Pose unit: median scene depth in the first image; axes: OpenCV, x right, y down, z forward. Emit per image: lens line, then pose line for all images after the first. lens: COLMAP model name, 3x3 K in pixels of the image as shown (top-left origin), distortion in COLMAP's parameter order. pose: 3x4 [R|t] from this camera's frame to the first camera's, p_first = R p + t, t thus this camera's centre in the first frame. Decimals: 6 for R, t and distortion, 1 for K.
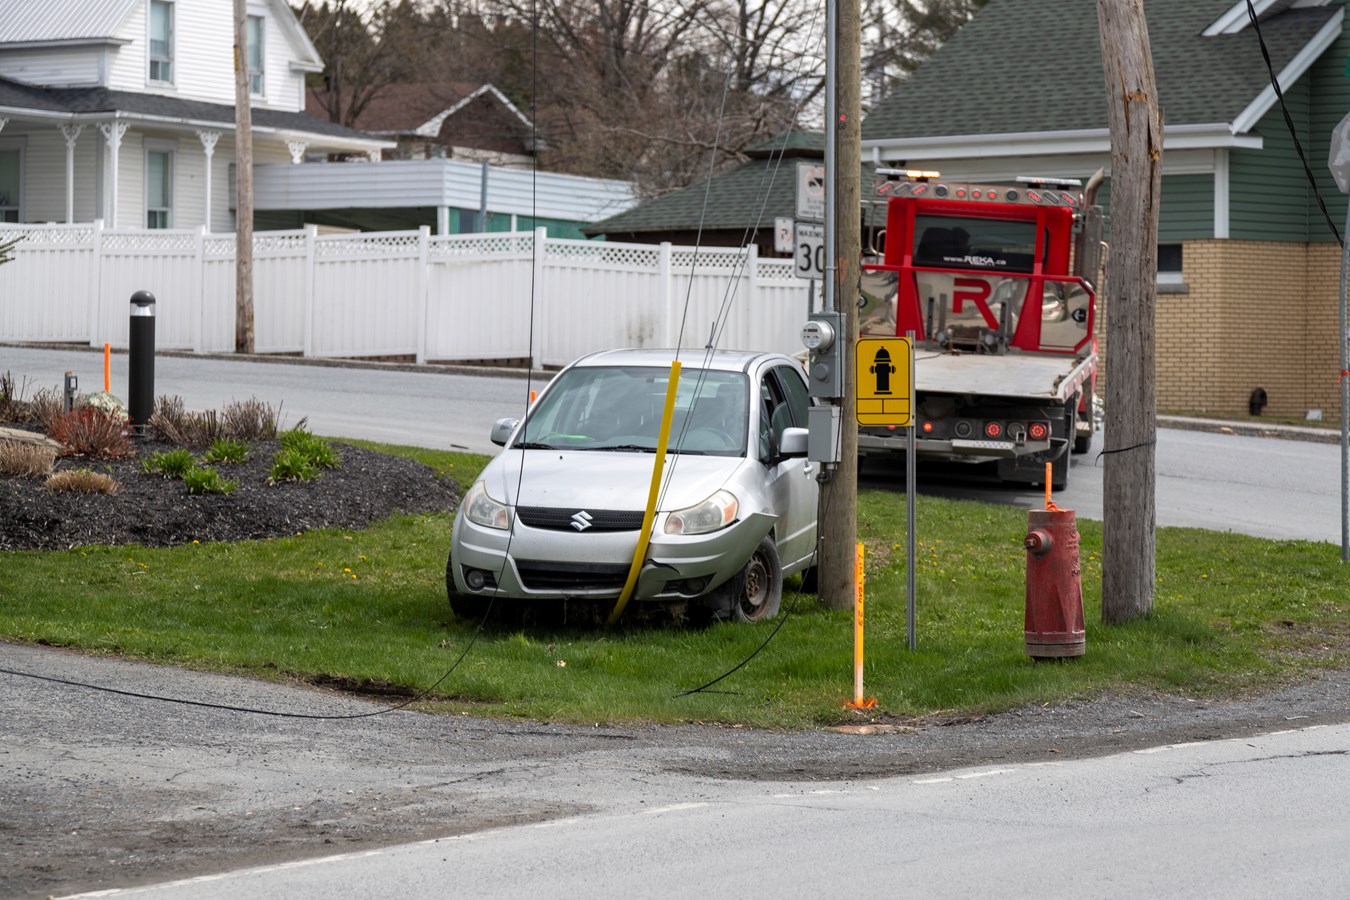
lens RADIAL K [[3678.7, 0, 675.0], [0, 3678.7, 450.0], [0, 0, 1]] dist [0.023326, 0.040412]
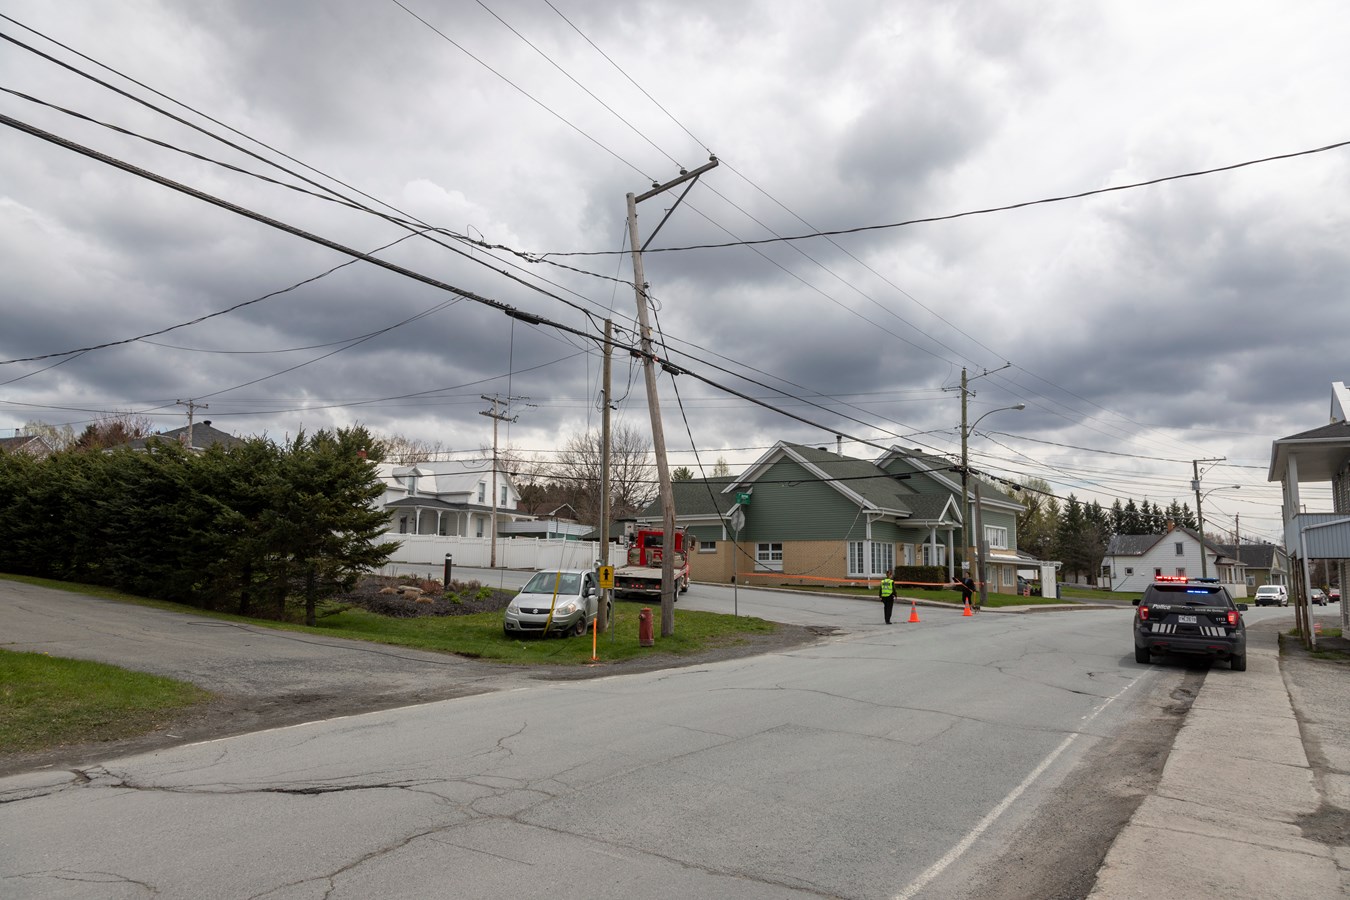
lens RADIAL K [[842.1, 0, 692.2], [0, 842.1, 457.5], [0, 0, 1]] dist [0.008910, 0.001876]
pose [[0.997415, 0.011414, 0.070939, 0.065885], [-0.000404, 0.988176, -0.153325, -0.004879], [-0.071850, 0.152900, 0.985626, 0.040077]]
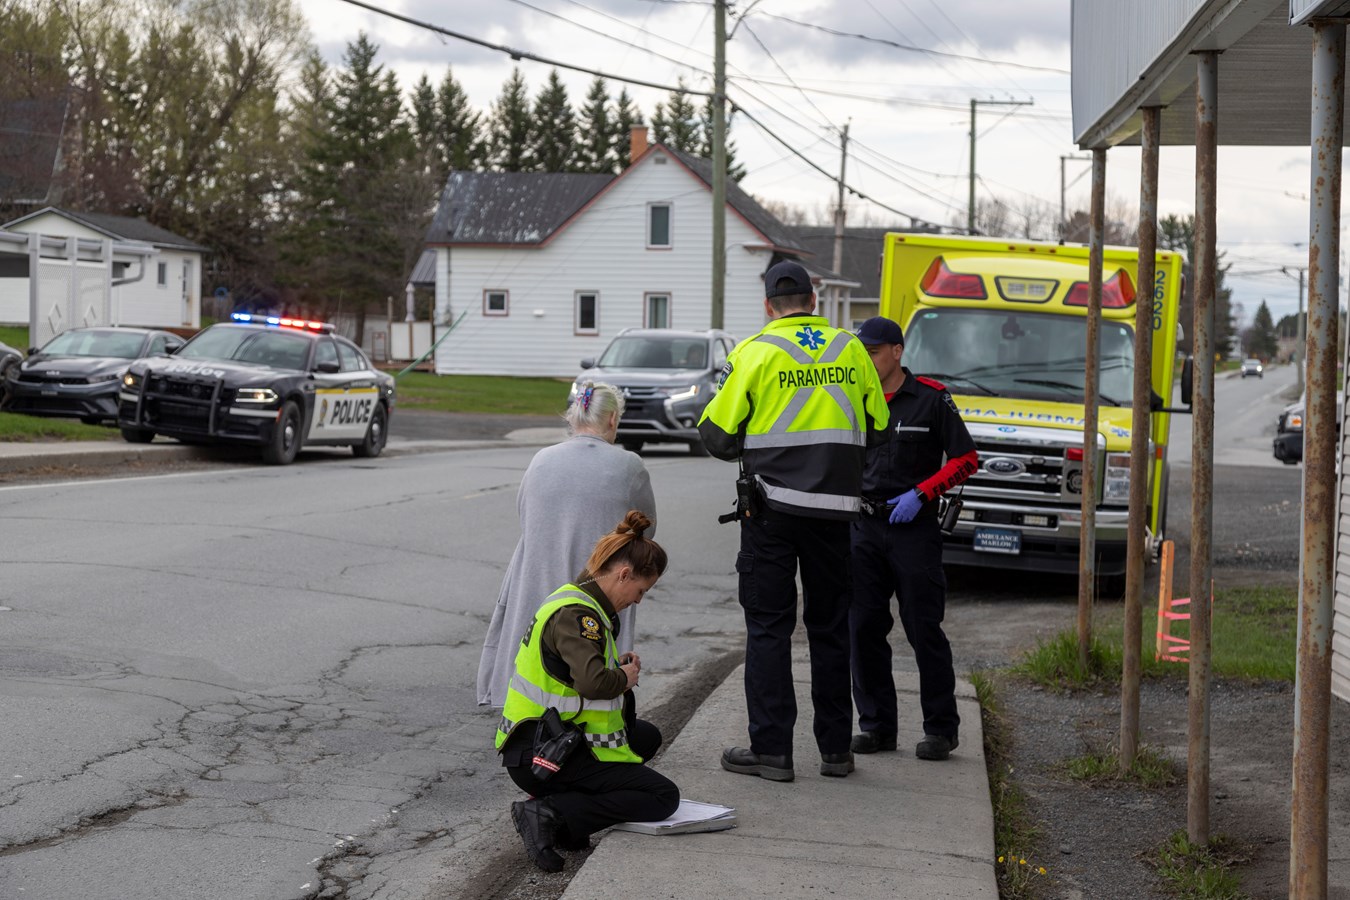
lens RADIAL K [[1951.9, 0, 675.0], [0, 1951.9, 450.0], [0, 0, 1]] dist [0.011943, 0.150993]
pose [[0.848564, -0.025362, 0.528485, 0.760754], [0.000210, 0.998867, 0.047597, -0.010316], [-0.529093, -0.040278, 0.847607, 0.956437]]
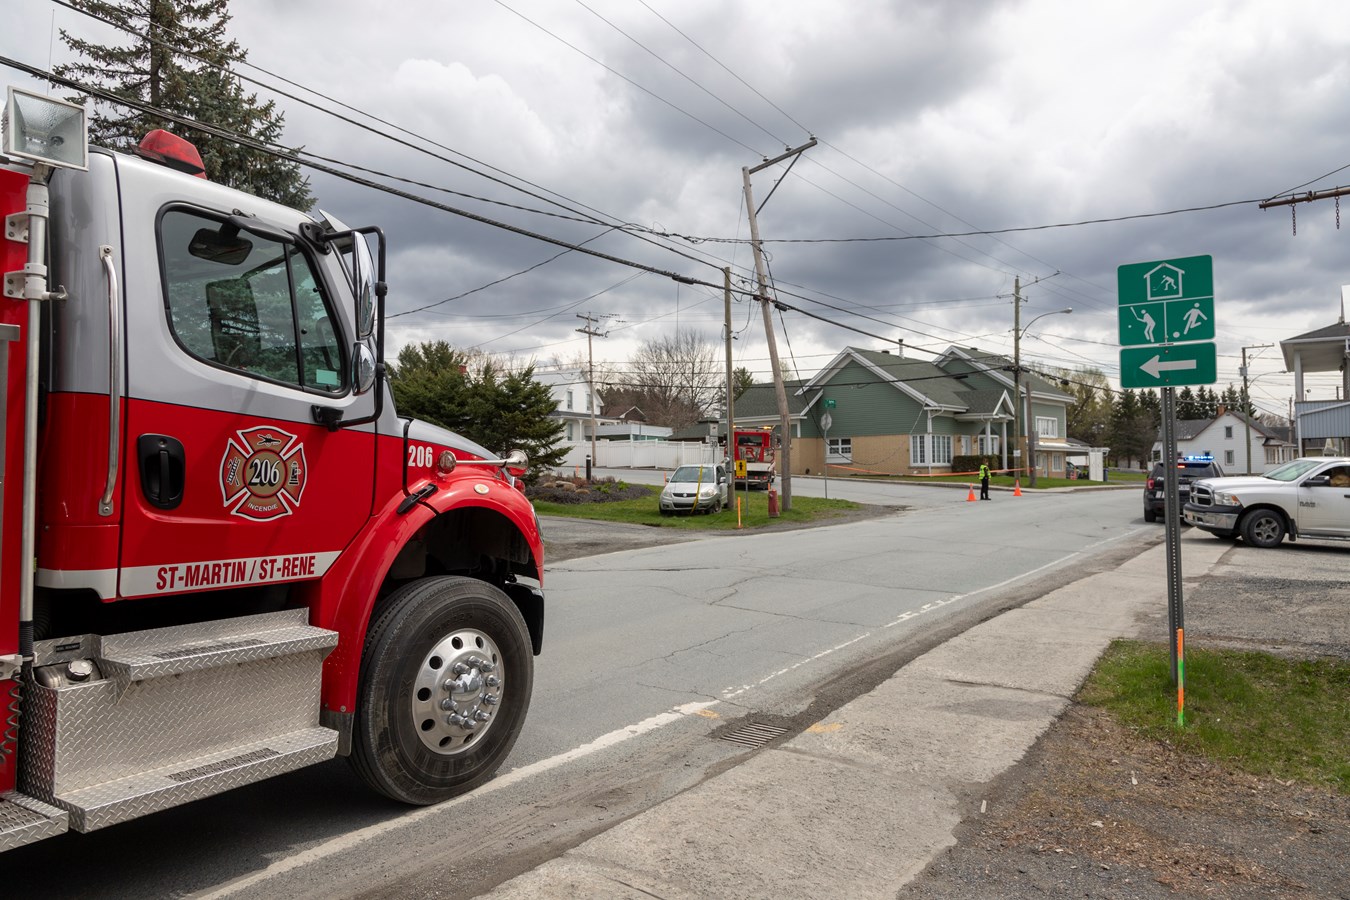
lens RADIAL K [[896.5, 0, 675.0], [0, 896.5, 450.0], [0, 0, 1]] dist [0.005777, 0.000907]
pose [[0.999612, -0.024376, 0.013488, -0.046870], [0.024933, 0.998774, -0.042768, 0.007367], [-0.012429, 0.043088, 0.998994, -0.266691]]
